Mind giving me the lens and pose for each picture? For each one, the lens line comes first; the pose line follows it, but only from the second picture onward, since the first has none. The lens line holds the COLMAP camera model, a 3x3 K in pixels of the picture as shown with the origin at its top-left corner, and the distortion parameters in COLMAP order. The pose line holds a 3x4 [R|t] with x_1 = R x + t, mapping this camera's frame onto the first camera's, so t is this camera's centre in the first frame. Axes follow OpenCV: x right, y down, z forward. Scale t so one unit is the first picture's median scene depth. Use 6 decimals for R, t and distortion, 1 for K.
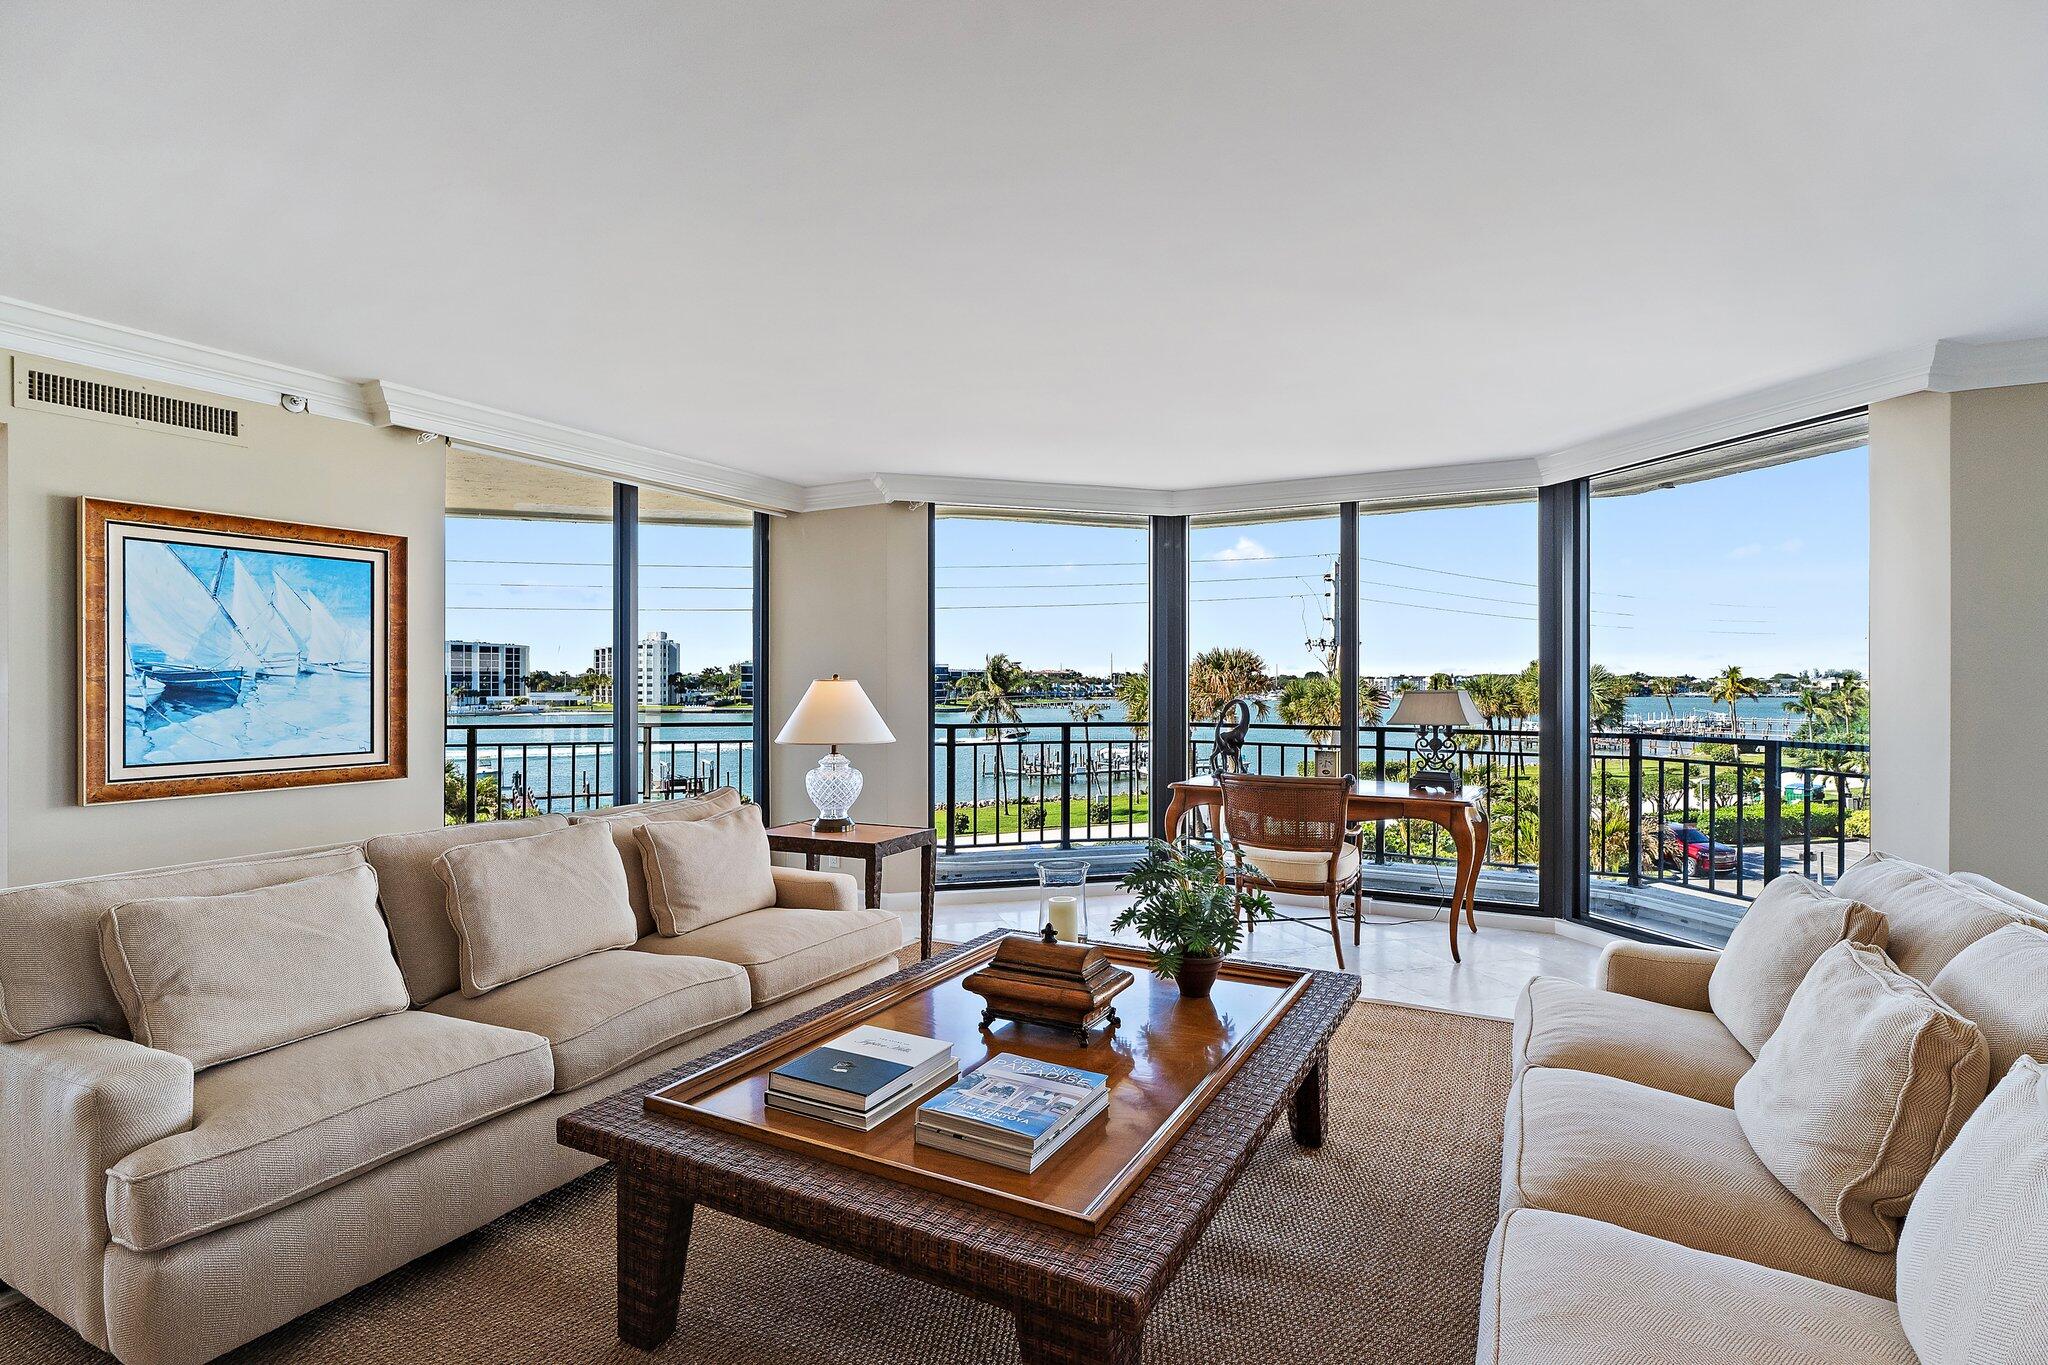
lens RADIAL K [[990.5, 0, 1028.6], [0, 990.5, 677.8], [0, 0, 1]] dist [0.003475, -0.000790]
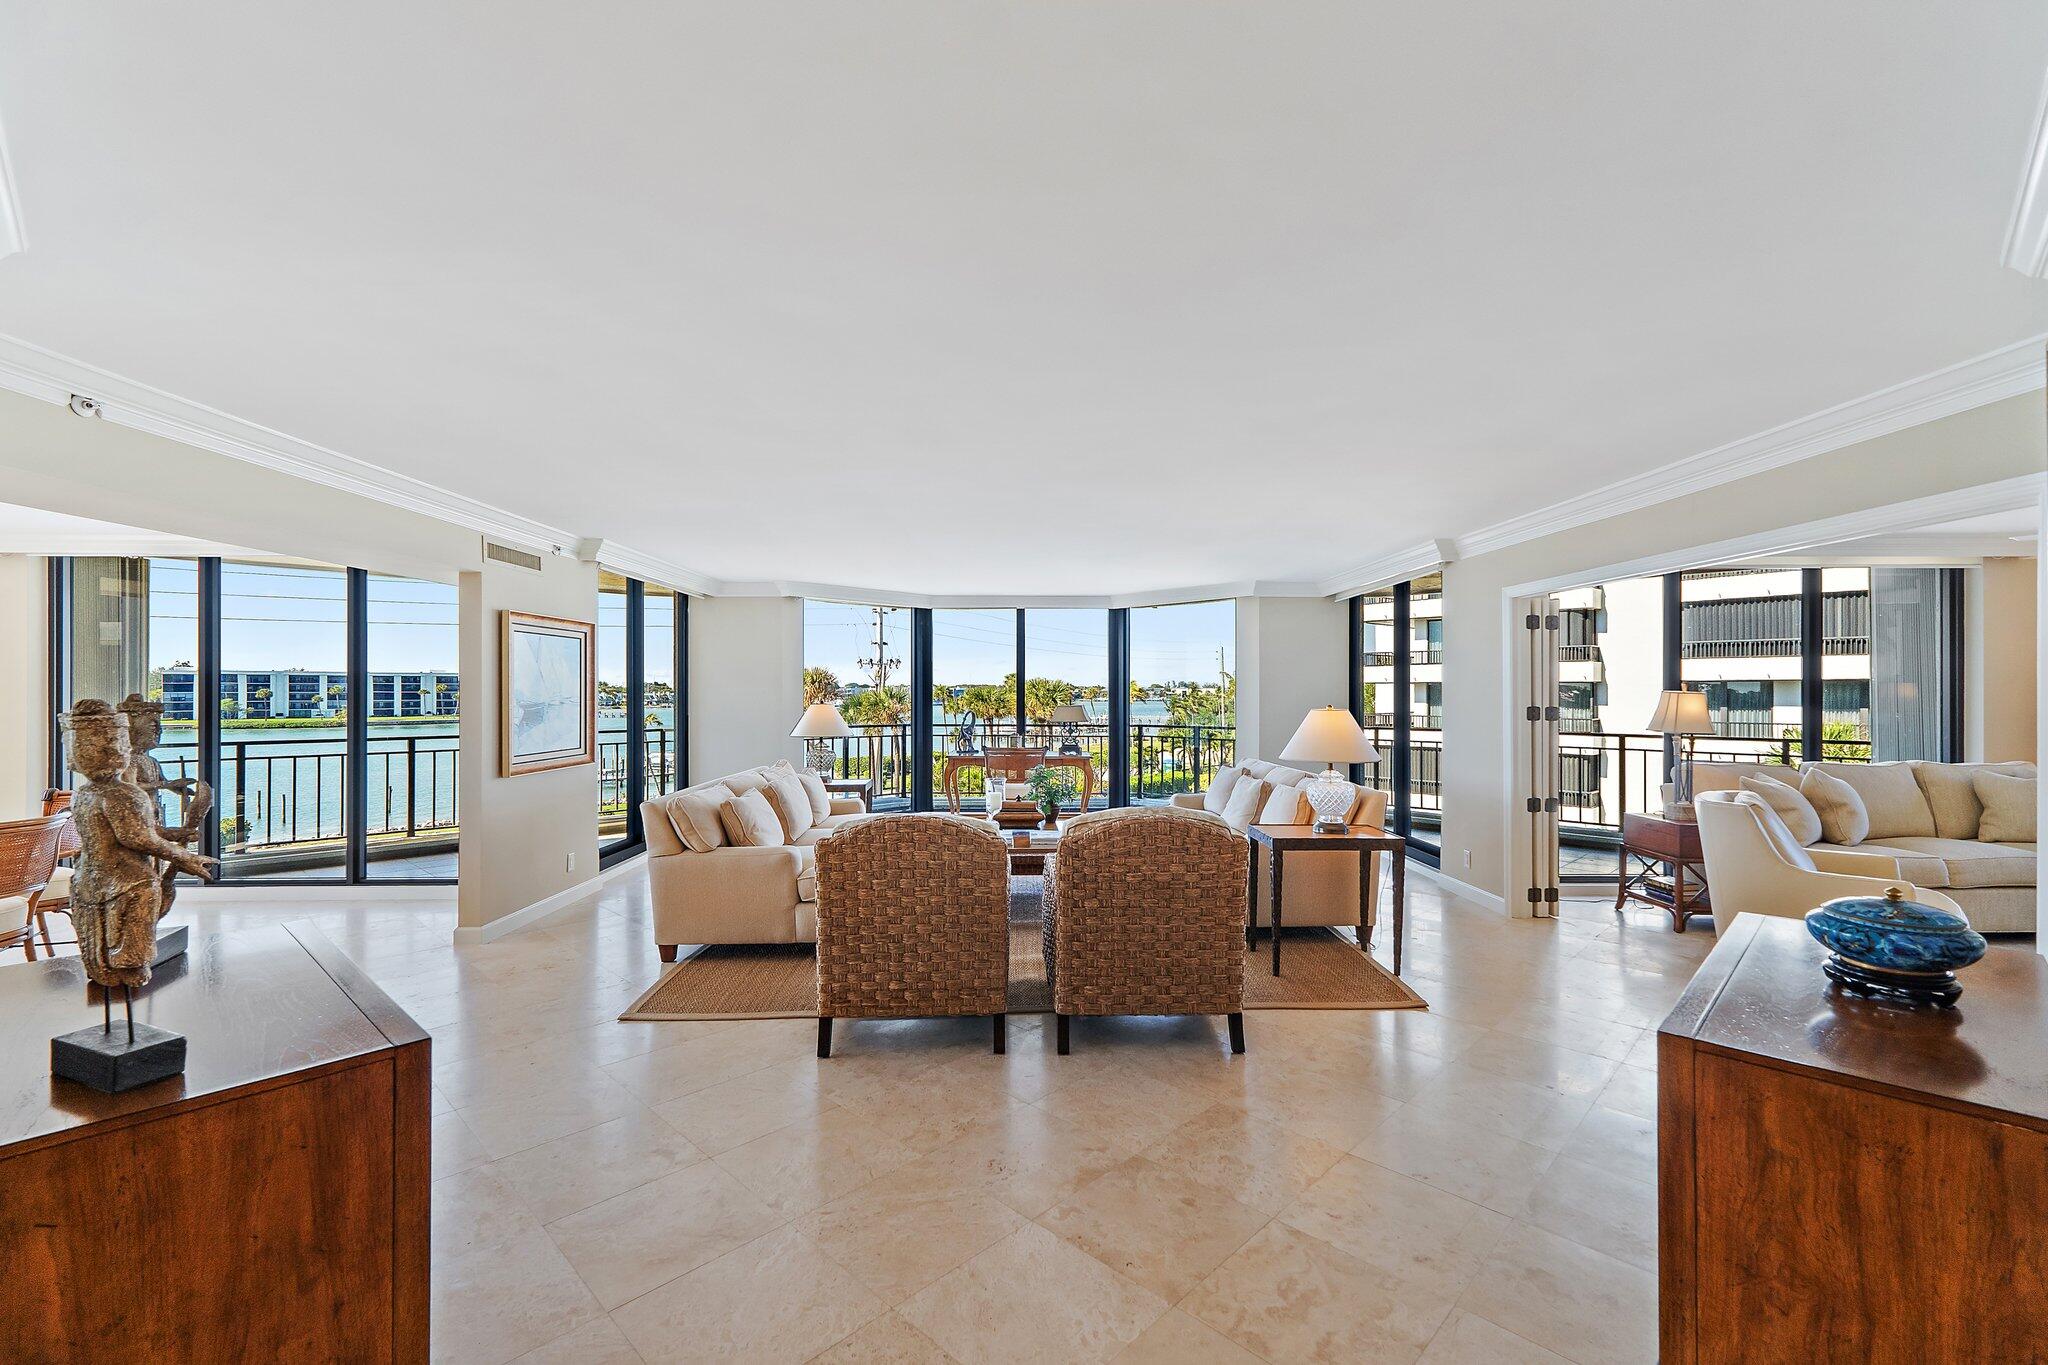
lens RADIAL K [[873.7, 0, 1021.4], [0, 873.7, 688.2], [0, 0, 1]] dist [0.014290, -0.002606]
pose [[0.877870, -0.000539, 0.478899, -0.509921], [-0.000085, 0.999999, 0.001281, -0.022614], [-0.478900, -0.001165, 0.877869, -0.510280]]
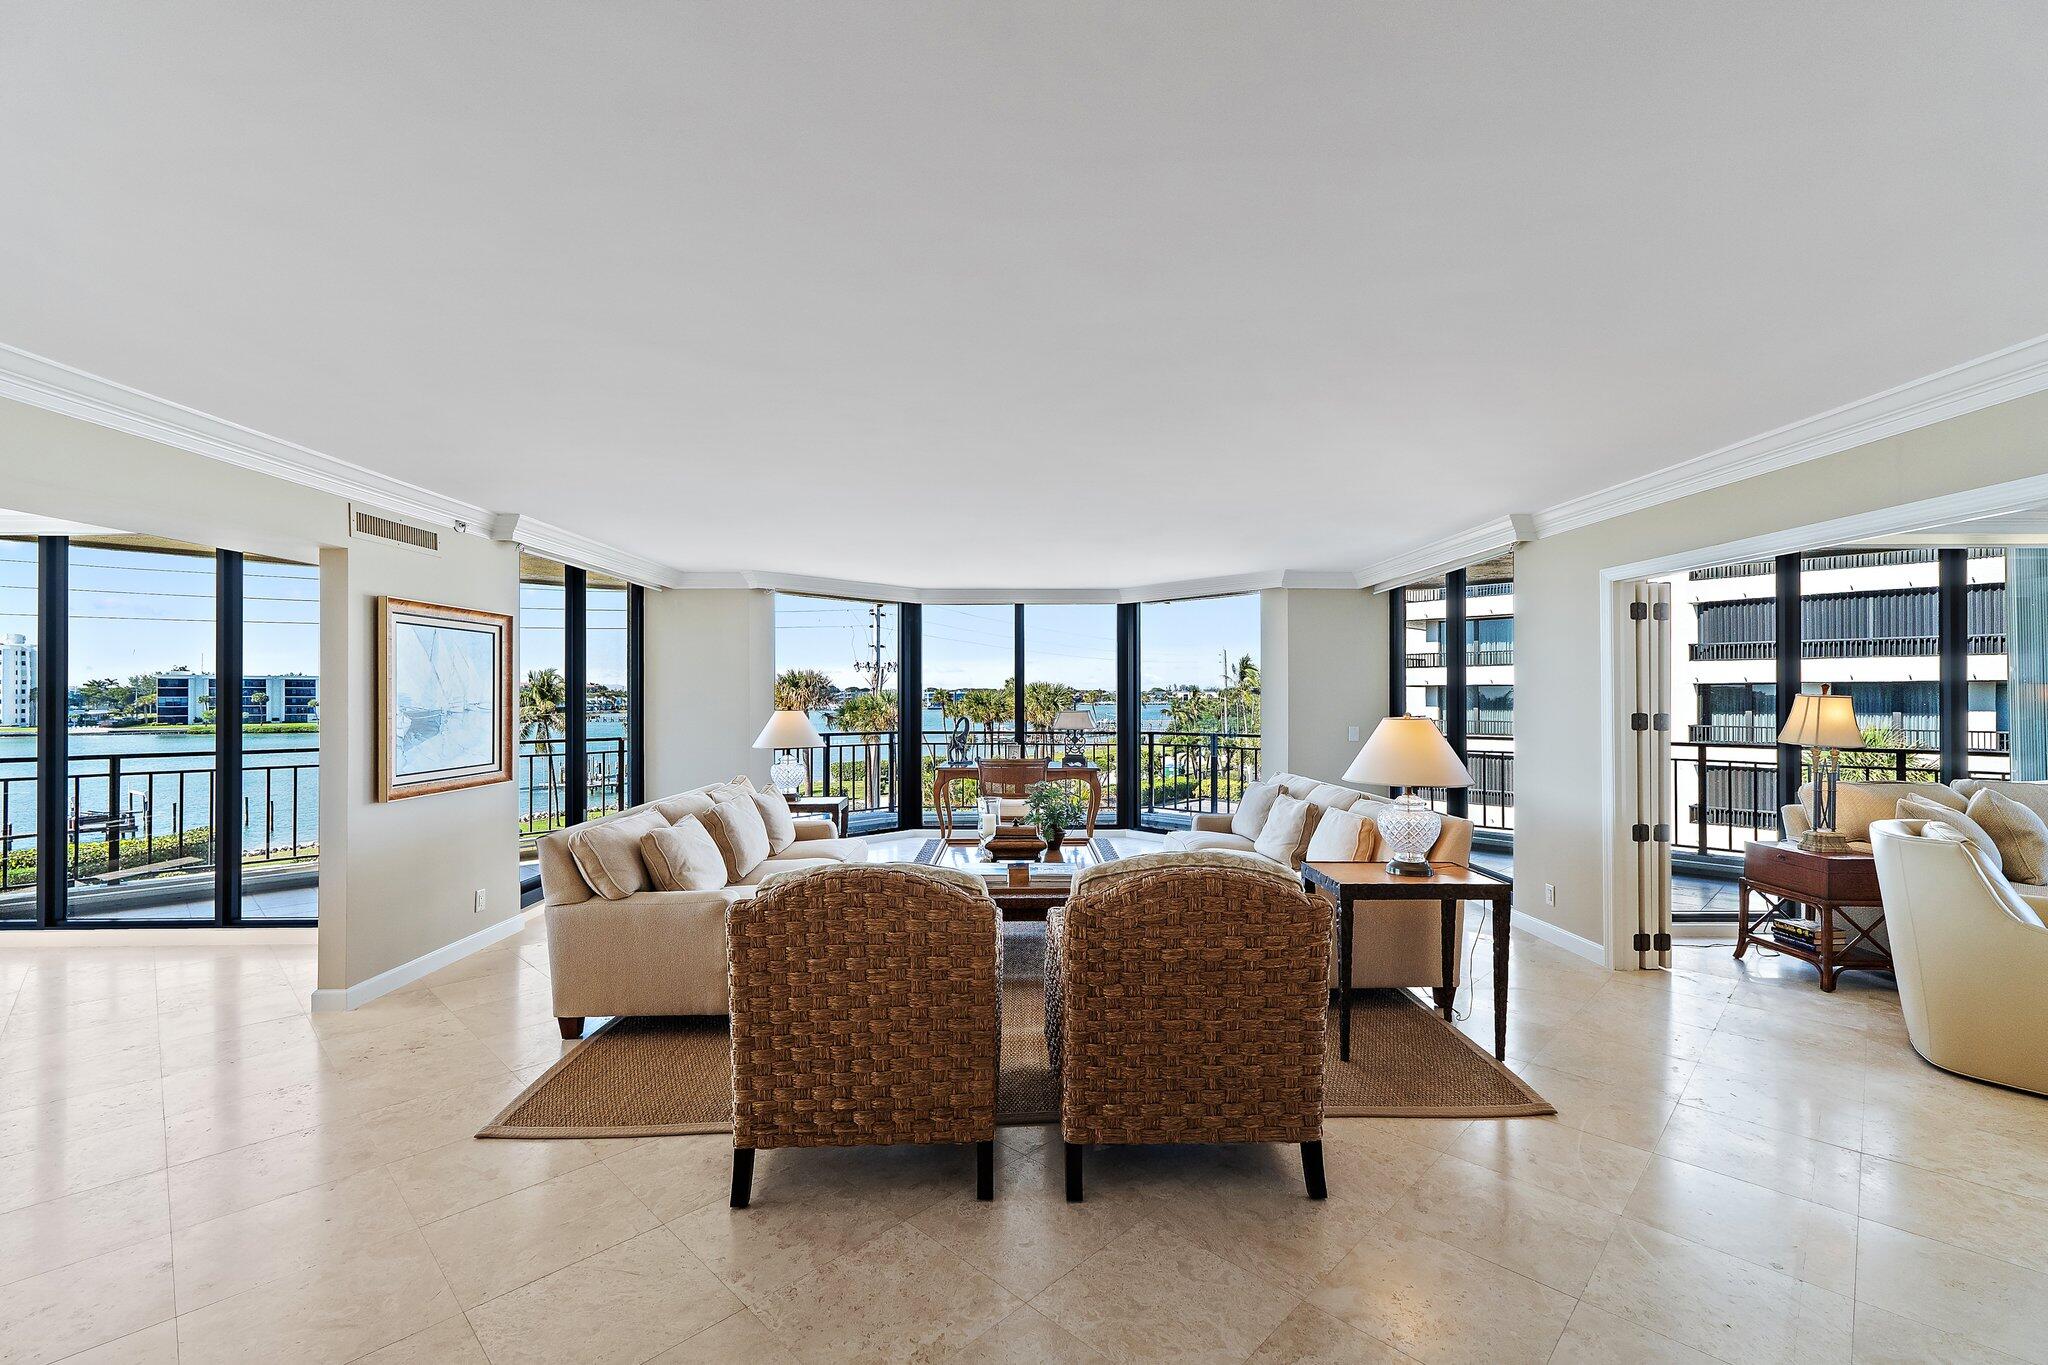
lens RADIAL K [[873.7, 0, 1024.1], [0, 873.7, 690.9], [0, 0, 1]] dist [0.014290, -0.002606]
pose [[0.876688, -0.000711, 0.481059, -0.424577], [0.000833, 1.000000, -0.000040, -0.022021], [-0.481059, 0.000436, 0.876688, -0.360713]]
